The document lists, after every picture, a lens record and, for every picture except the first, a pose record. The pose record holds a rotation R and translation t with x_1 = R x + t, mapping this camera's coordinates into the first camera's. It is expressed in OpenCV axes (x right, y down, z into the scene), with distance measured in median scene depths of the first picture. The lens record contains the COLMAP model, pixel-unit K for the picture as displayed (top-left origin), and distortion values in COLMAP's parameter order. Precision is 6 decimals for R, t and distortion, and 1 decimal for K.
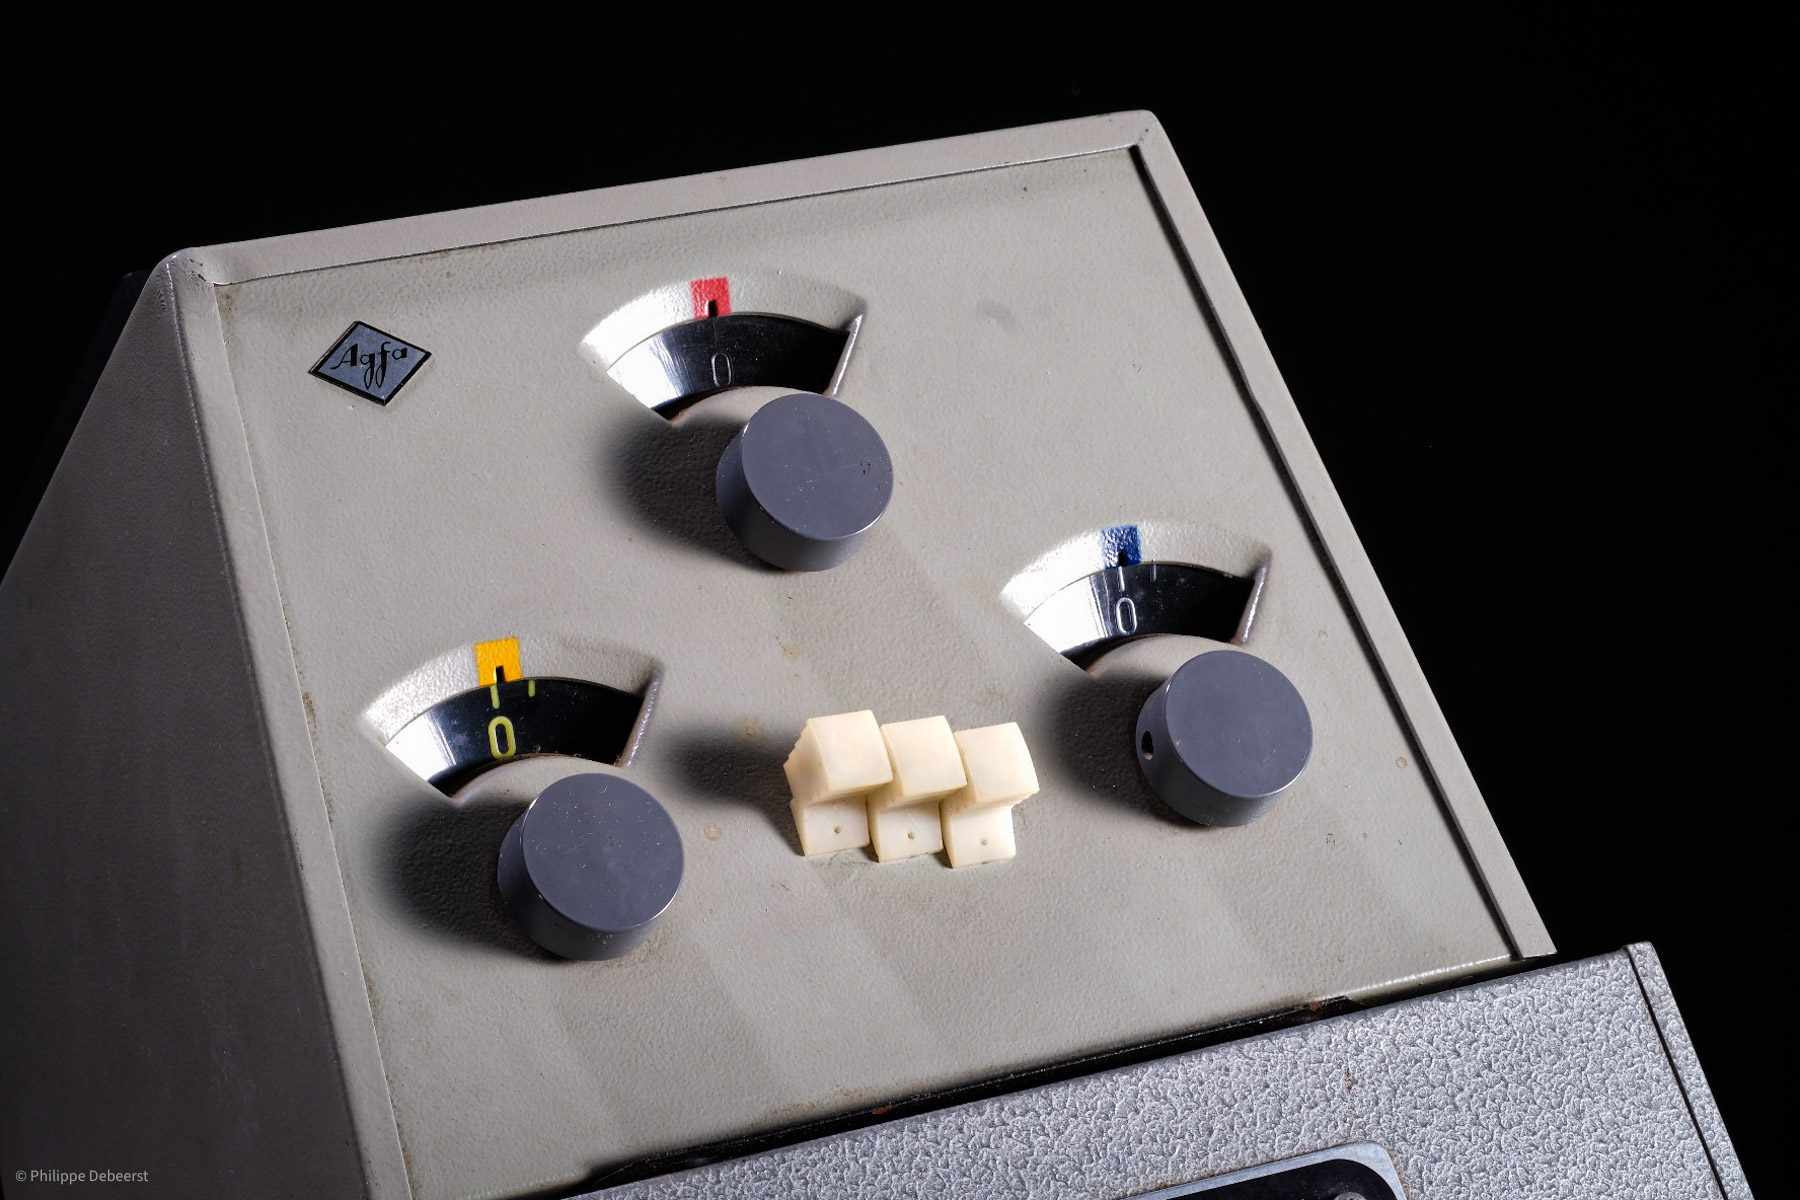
lens RADIAL K [[5329.8, 0, 889.9], [0, 5329.8, 606.9], [0, 0, 1]] dist [0.135810, 0.000000]
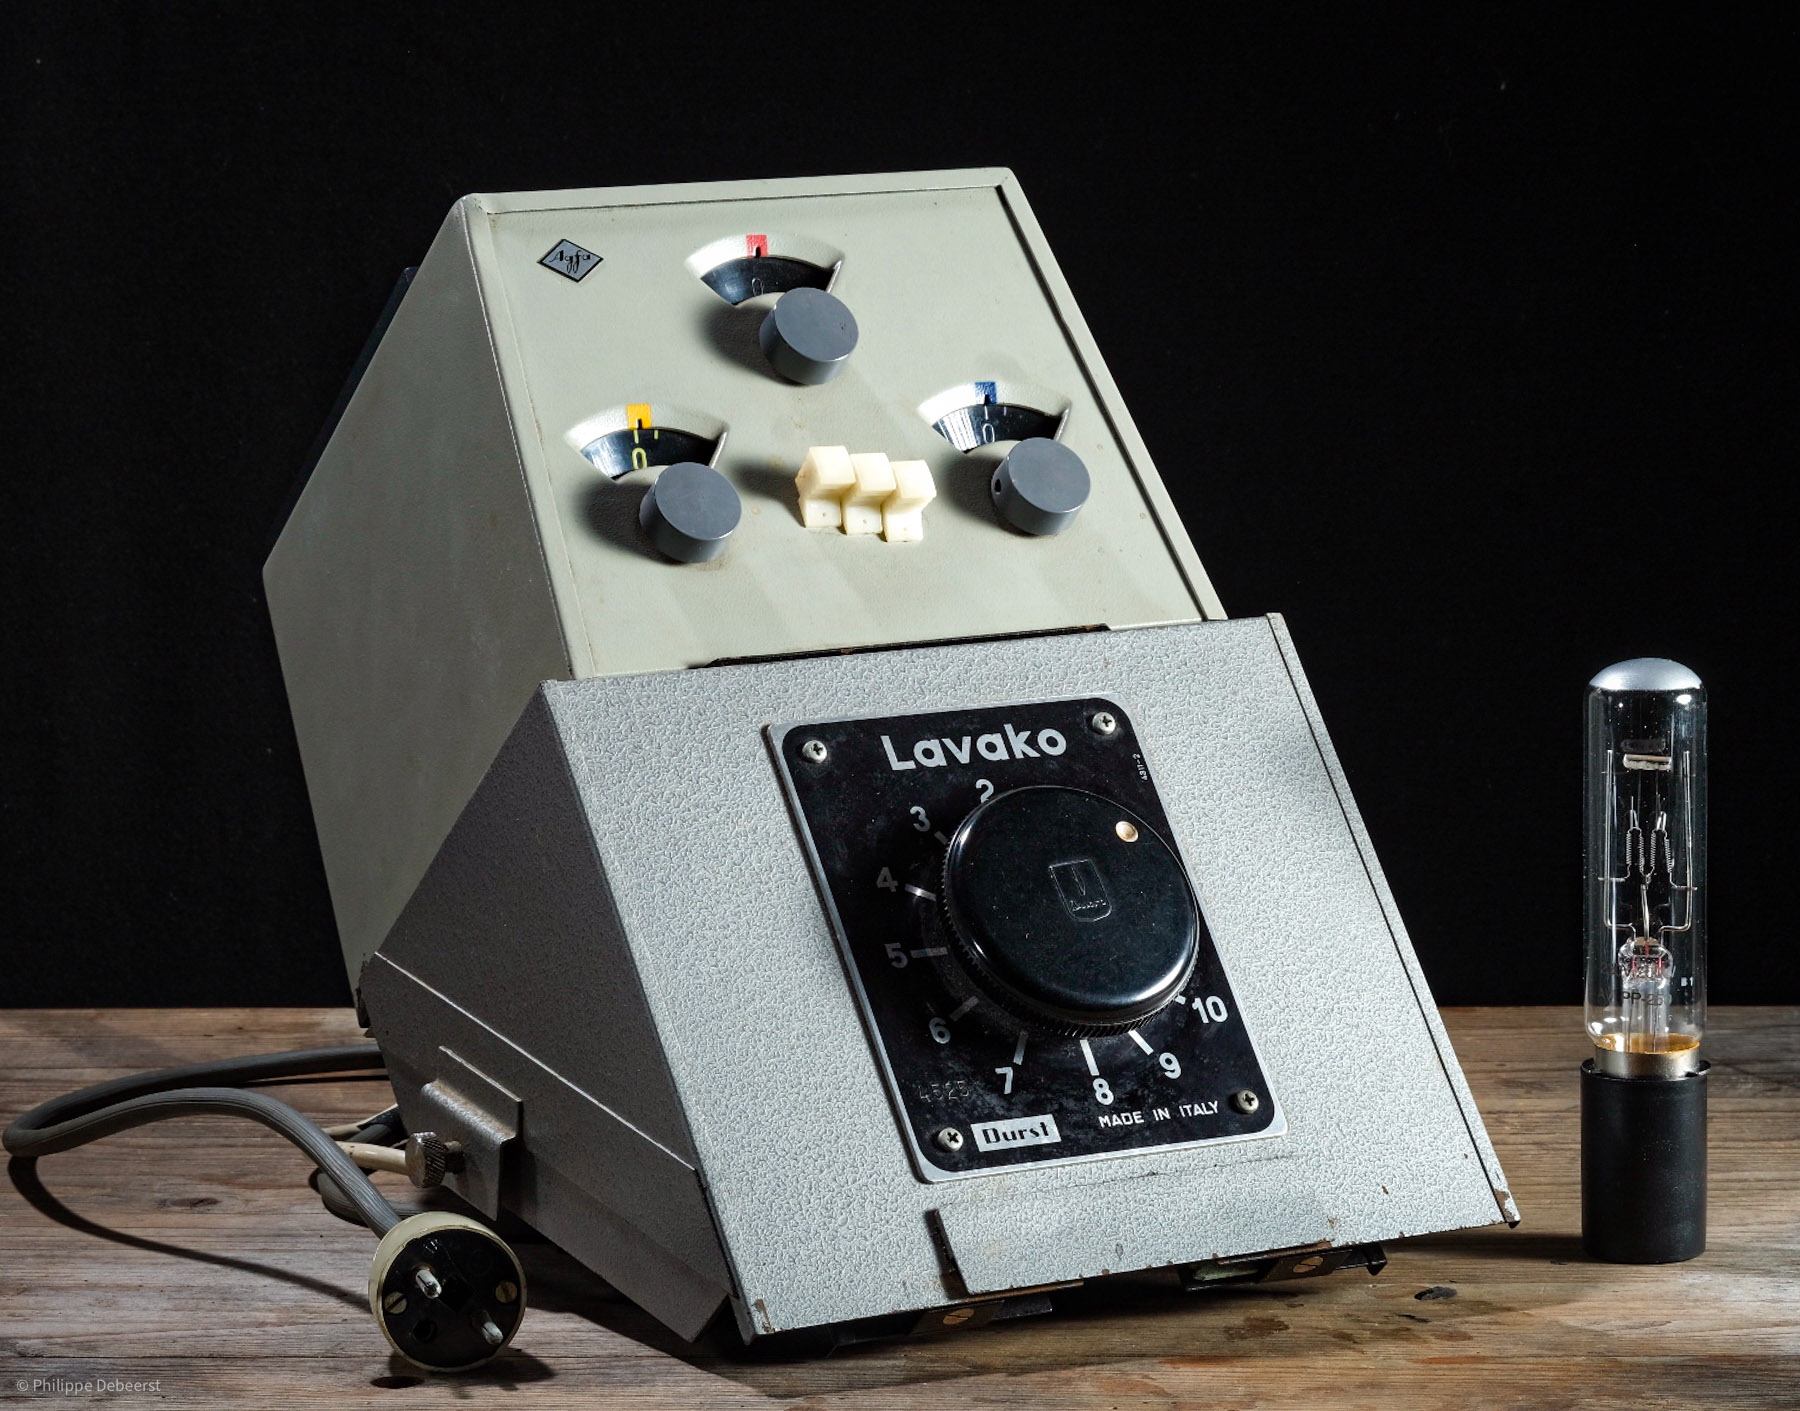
lens RADIAL K [[6016.3, 0, 896.3], [0, 6016.3, 704.9], [0, 0, 1]] dist [0.030881, 0.000000]
pose [[0.999681, 0.021491, 0.013247, -0.010916], [-0.019502, 0.990606, -0.135349, 0.376420], [-0.016032, 0.135047, 0.990709, -0.997239]]
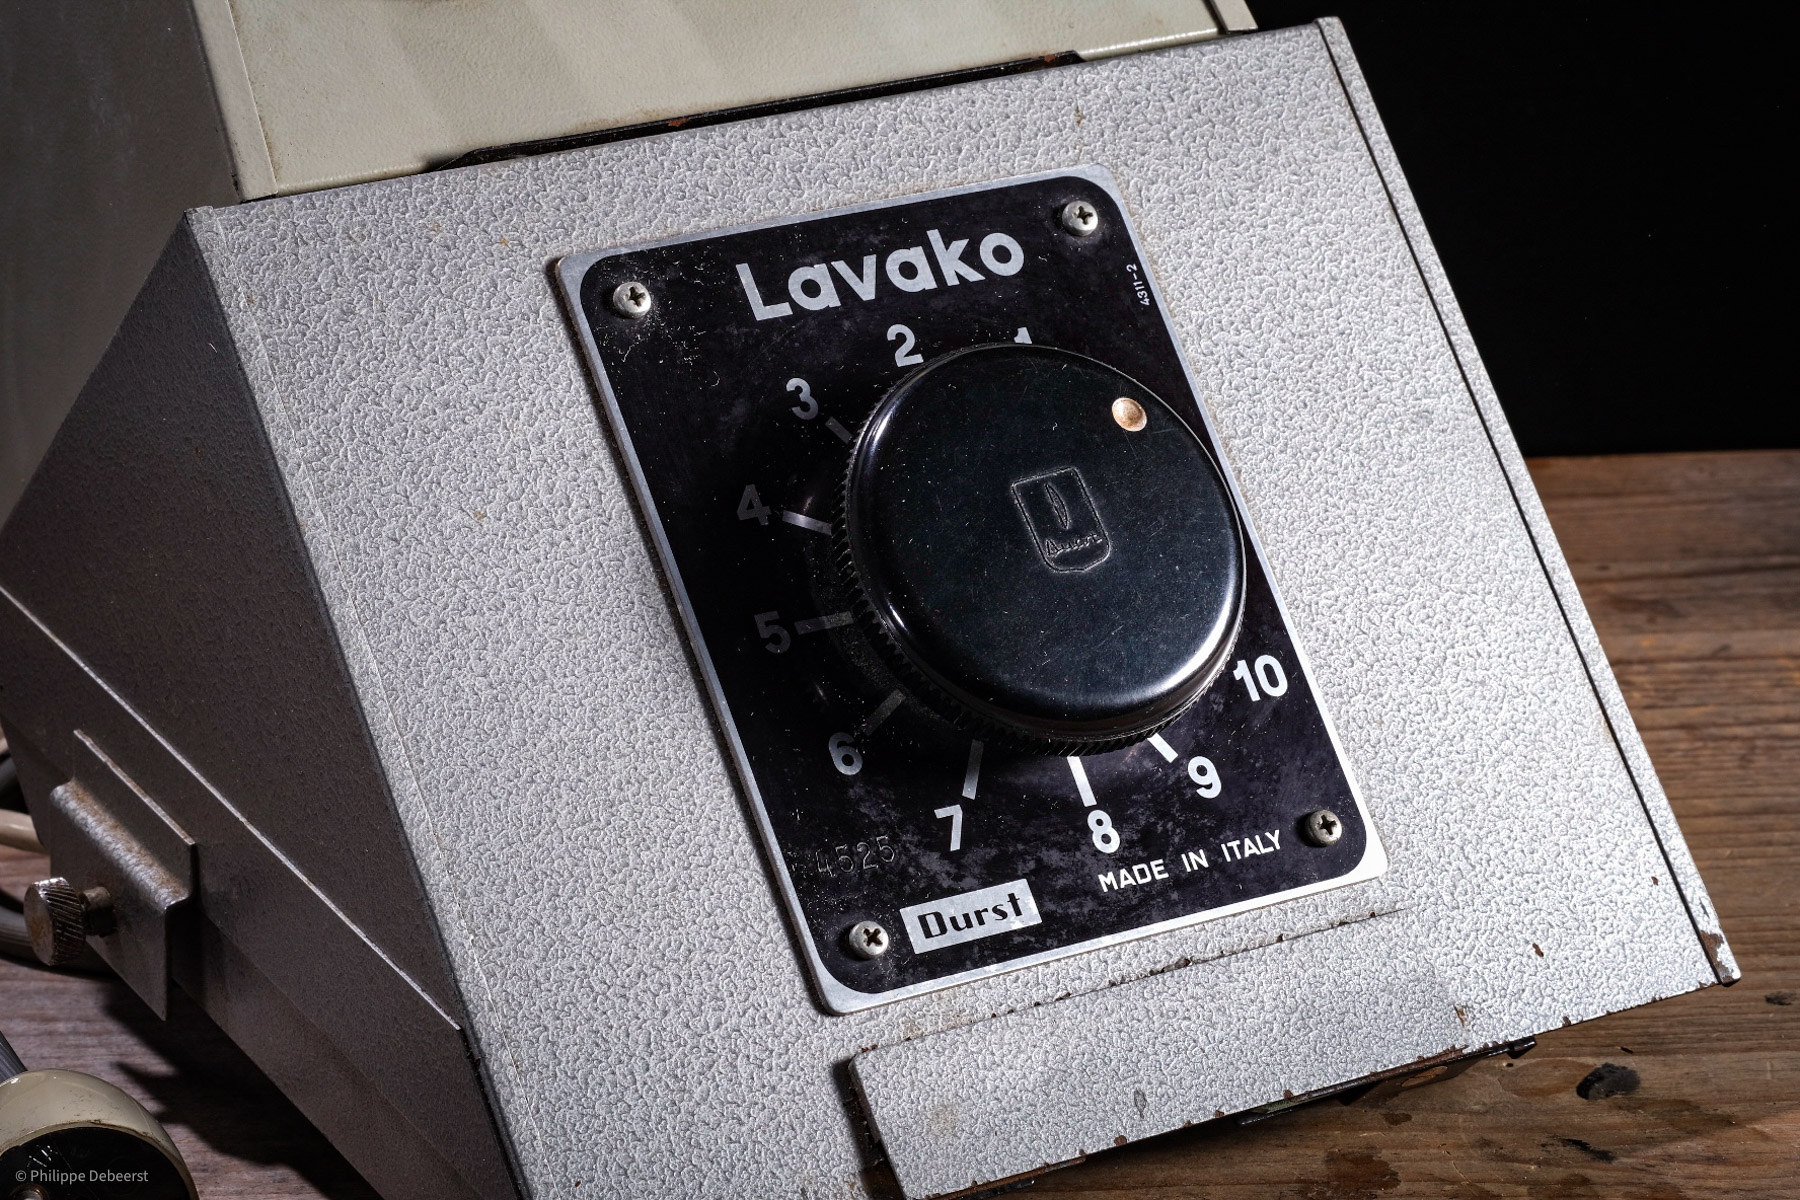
lens RADIAL K [[5329.8, 0, 917.0], [0, 5329.8, 597.6], [0, 0, 1]] dist [0.135810, 0.000000]
pose [[0.998730, -0.012689, 0.048759, -0.006981], [0.011130, 0.999422, 0.032110, 0.155036], [-0.049138, -0.031527, 0.998294, -0.159427]]
